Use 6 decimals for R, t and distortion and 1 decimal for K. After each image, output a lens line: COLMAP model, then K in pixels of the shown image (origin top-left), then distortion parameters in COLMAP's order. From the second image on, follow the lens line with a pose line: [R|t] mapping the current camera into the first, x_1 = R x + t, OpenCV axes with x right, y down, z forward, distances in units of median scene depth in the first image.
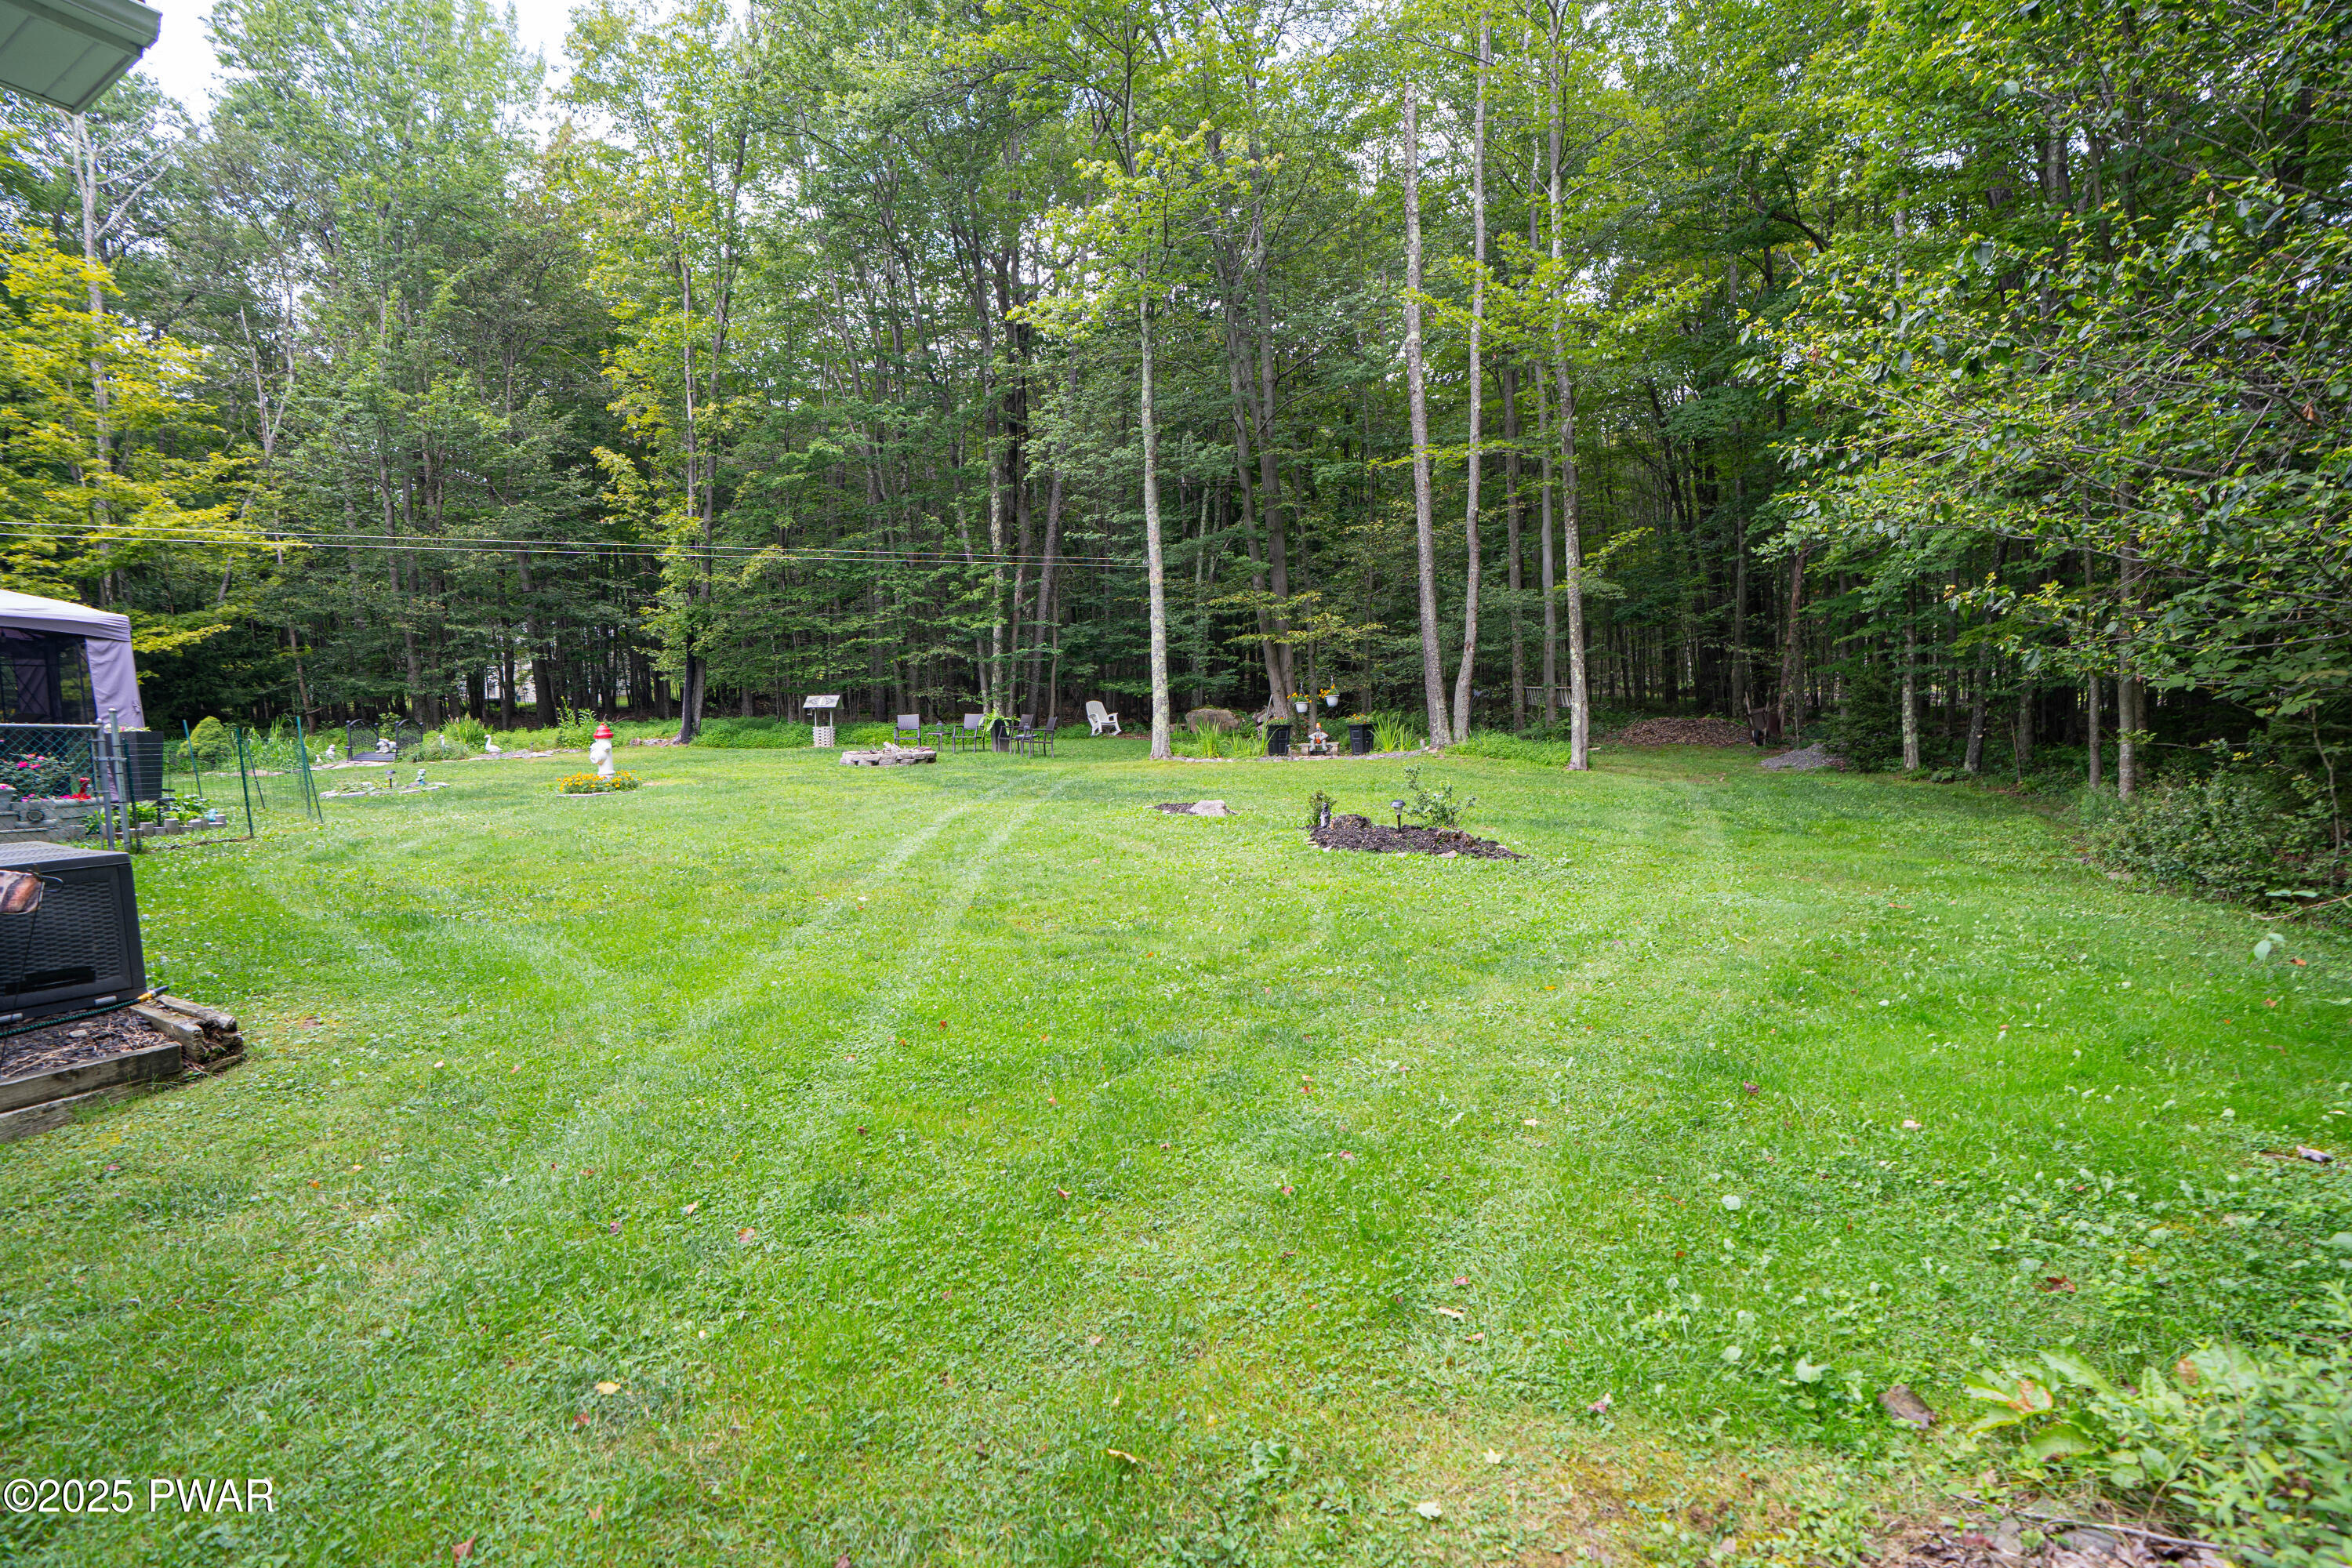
lens RADIAL K [[1093.0, 0, 1180.7], [0, 1093.0, 774.4], [0, 0, 1]] dist [-0.064704, 0.025113]
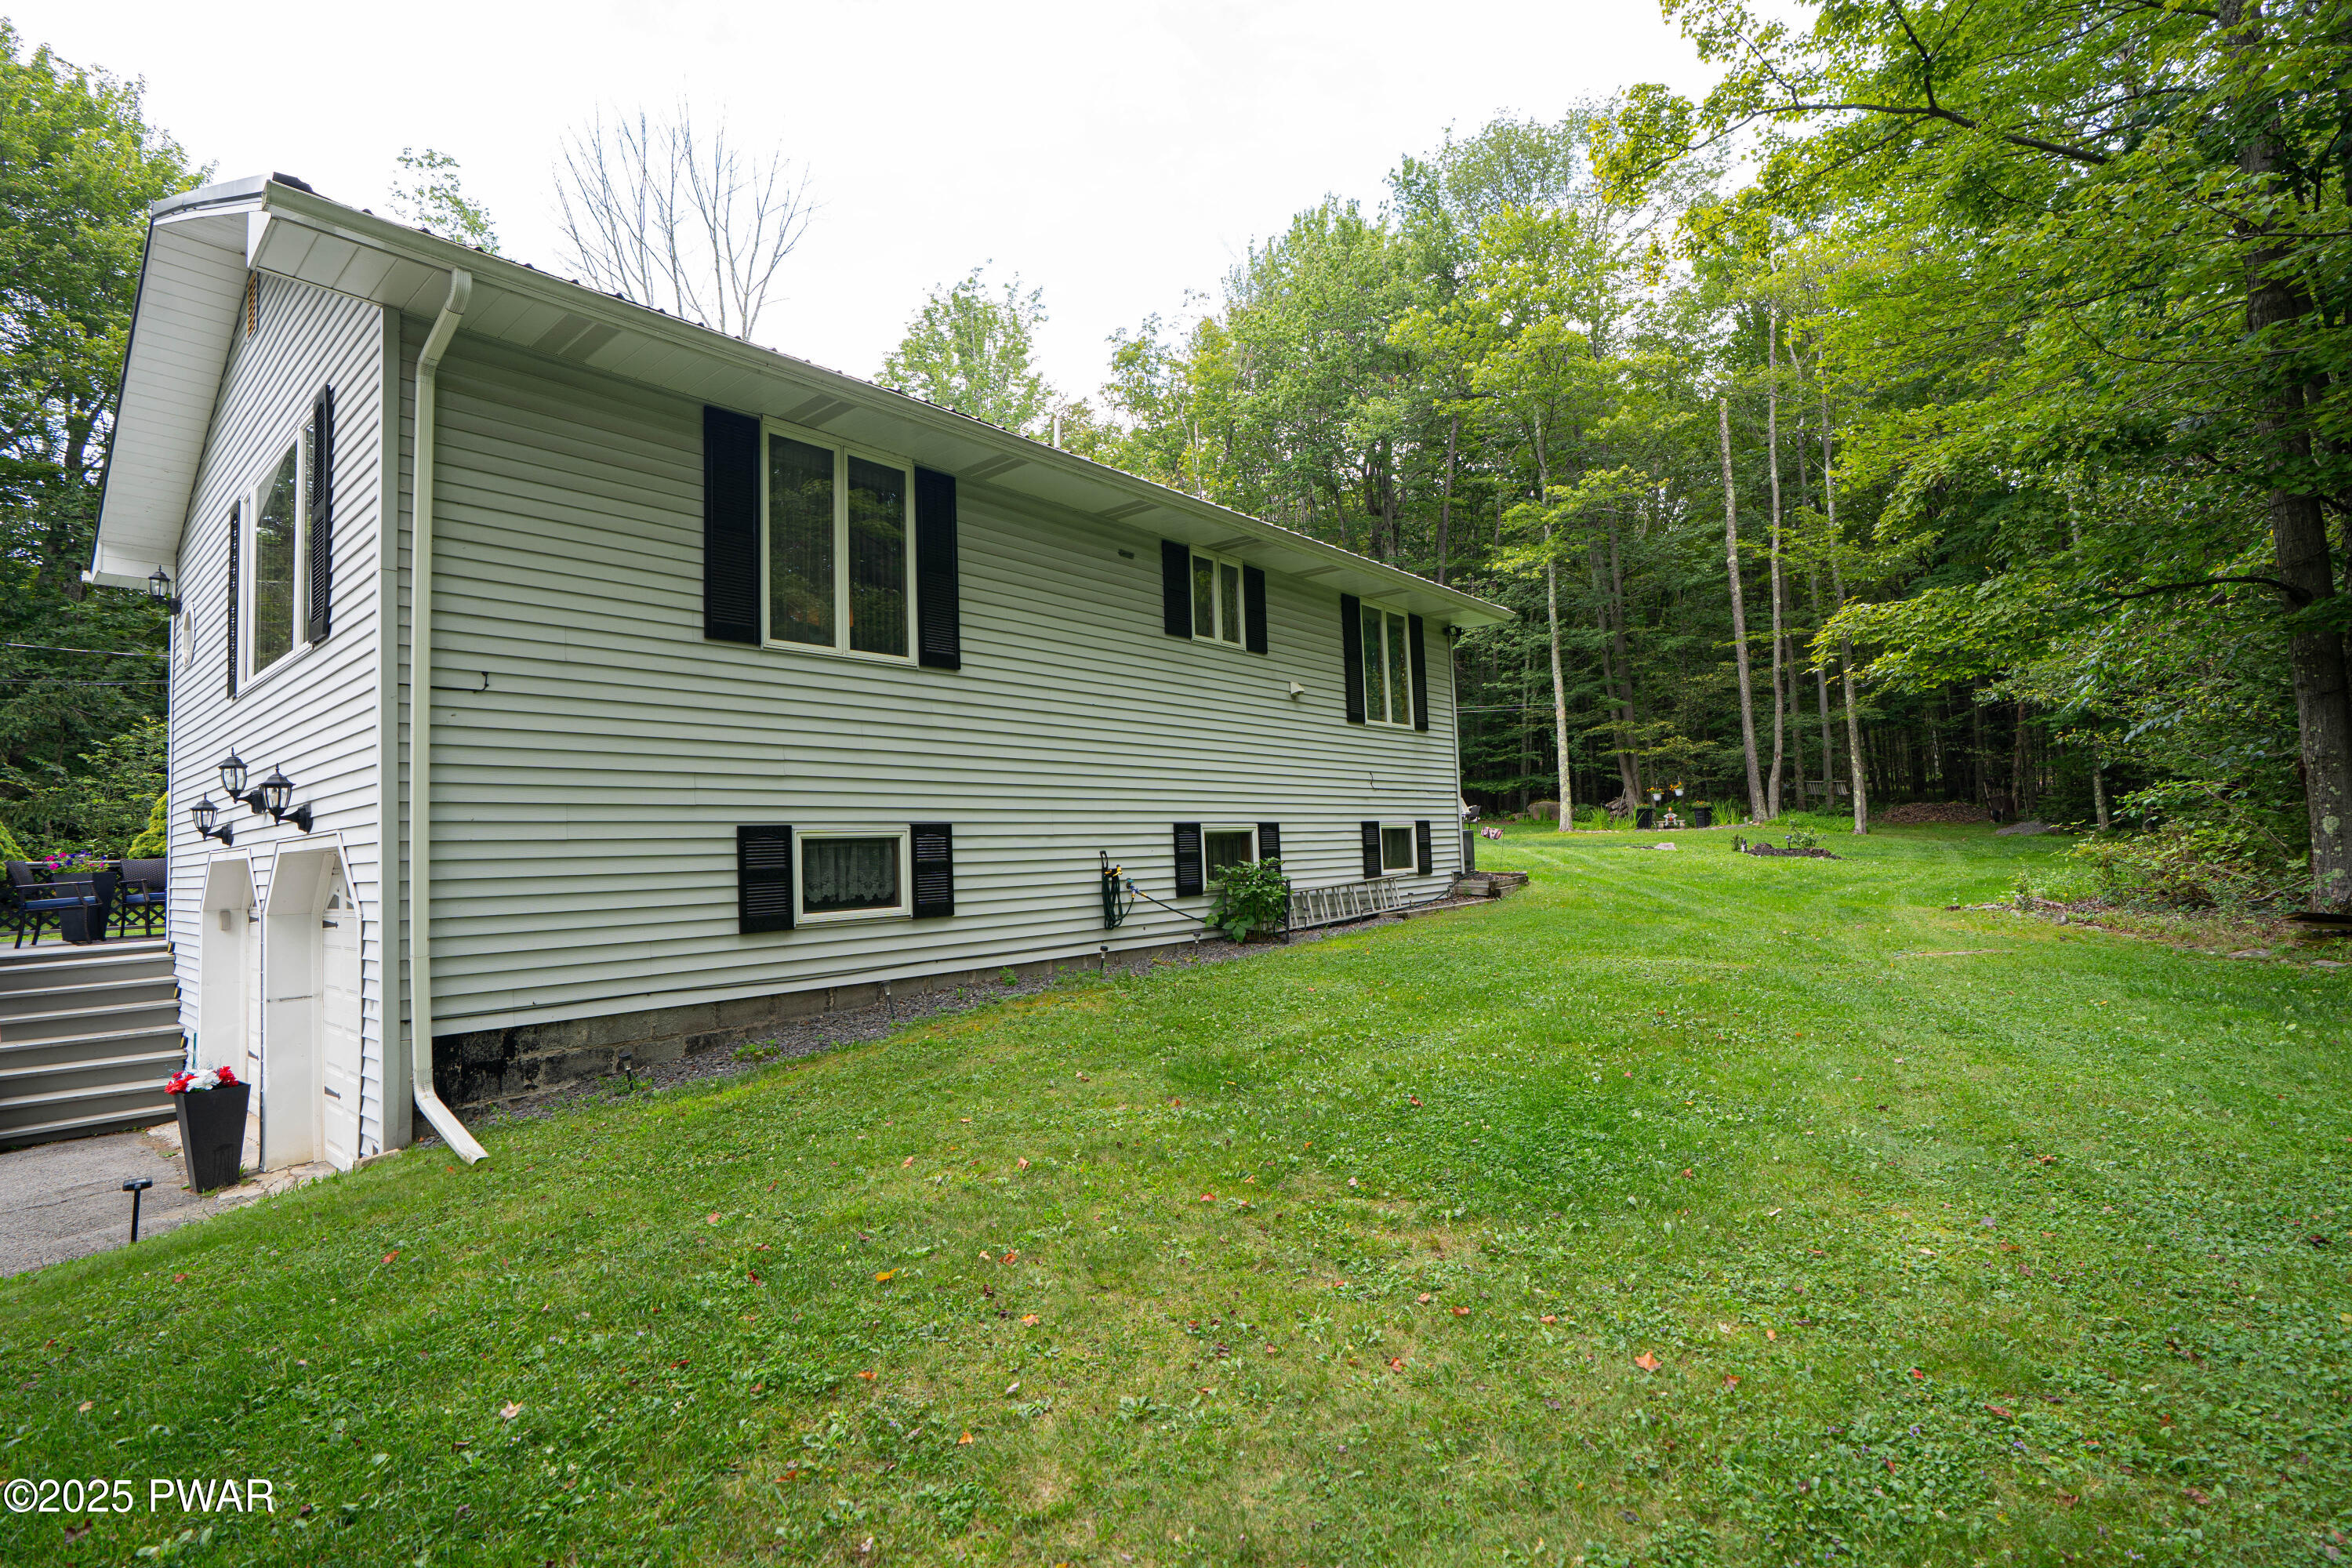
lens RADIAL K [[1093.0, 0, 1162.0], [0, 1093.0, 783.4], [0, 0, 1]] dist [-0.064704, 0.025113]
pose [[0.981627, -0.011701, -0.190449, -0.257680], [-0.004763, 0.996305, -0.085759, 0.047418], [0.190749, 0.085090, 0.977944, -0.546819]]
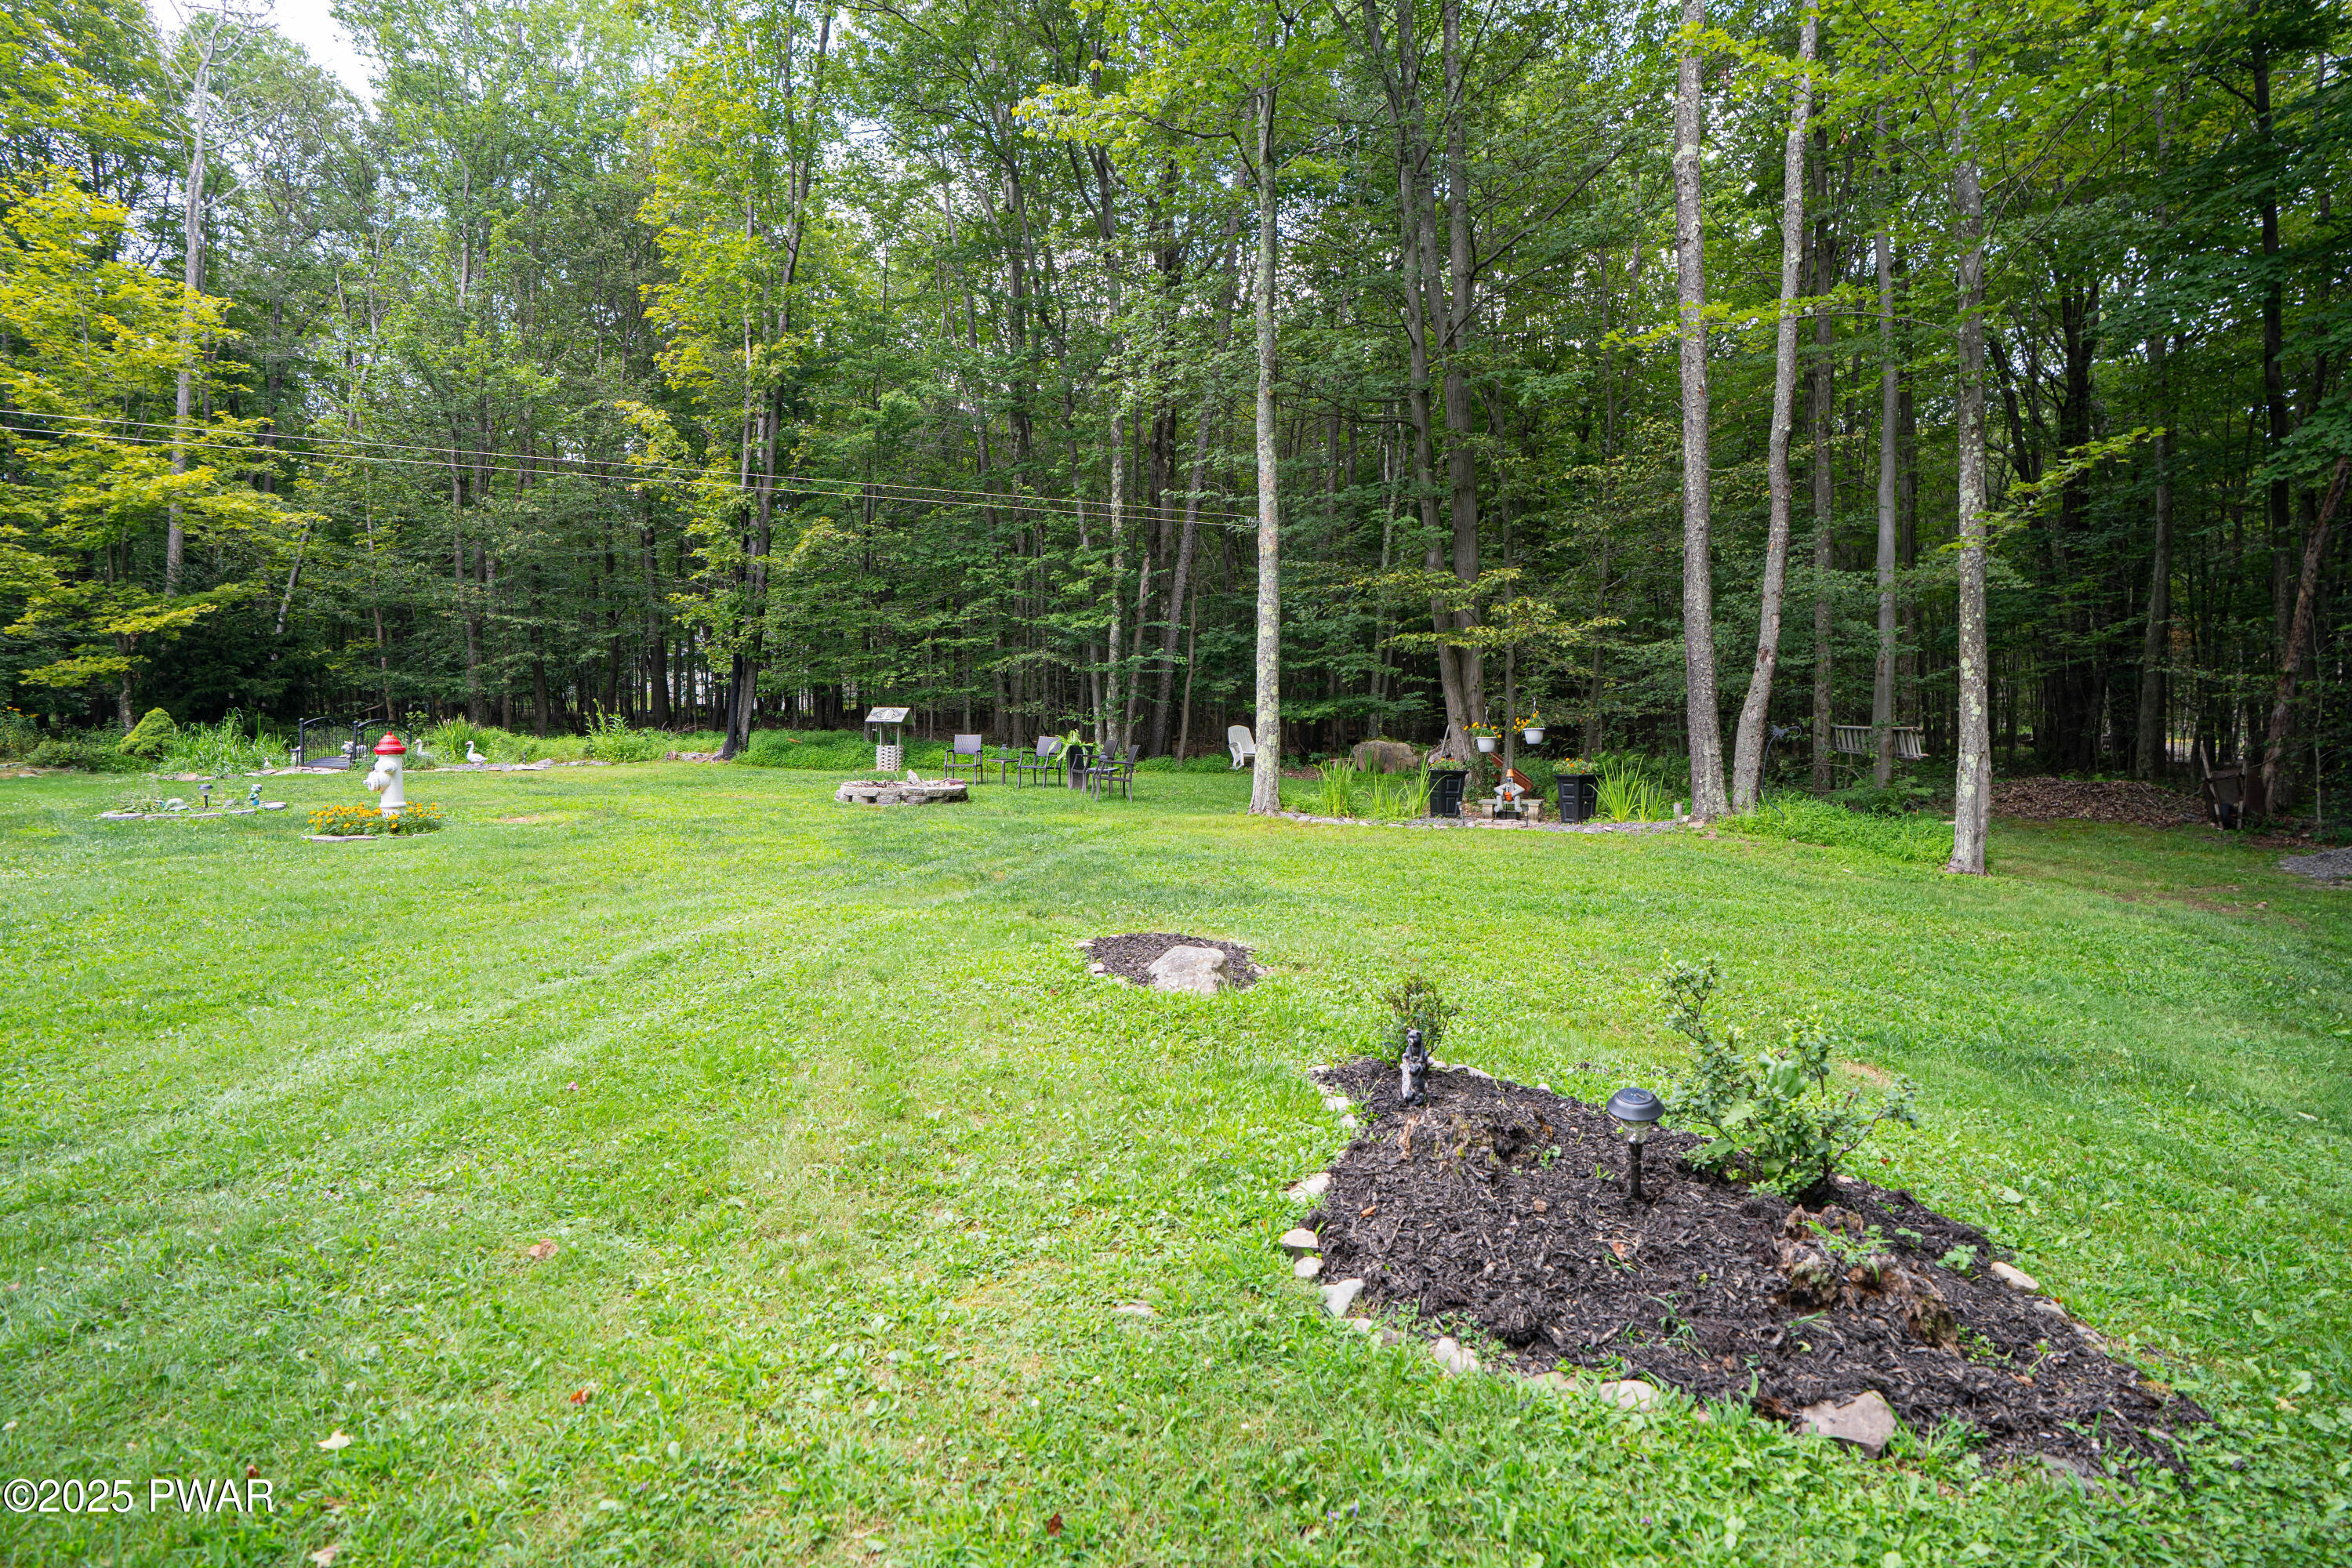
lens RADIAL K [[1093.0, 0, 1172.5], [0, 1093.0, 786.0], [0, 0, 1]] dist [-0.064704, 0.025113]
pose [[0.977648, 0.044019, -0.205589, 0.058067], [-0.046501, 0.998892, -0.007252, -0.021437], [0.205042, 0.016650, 0.978612, 0.300919]]
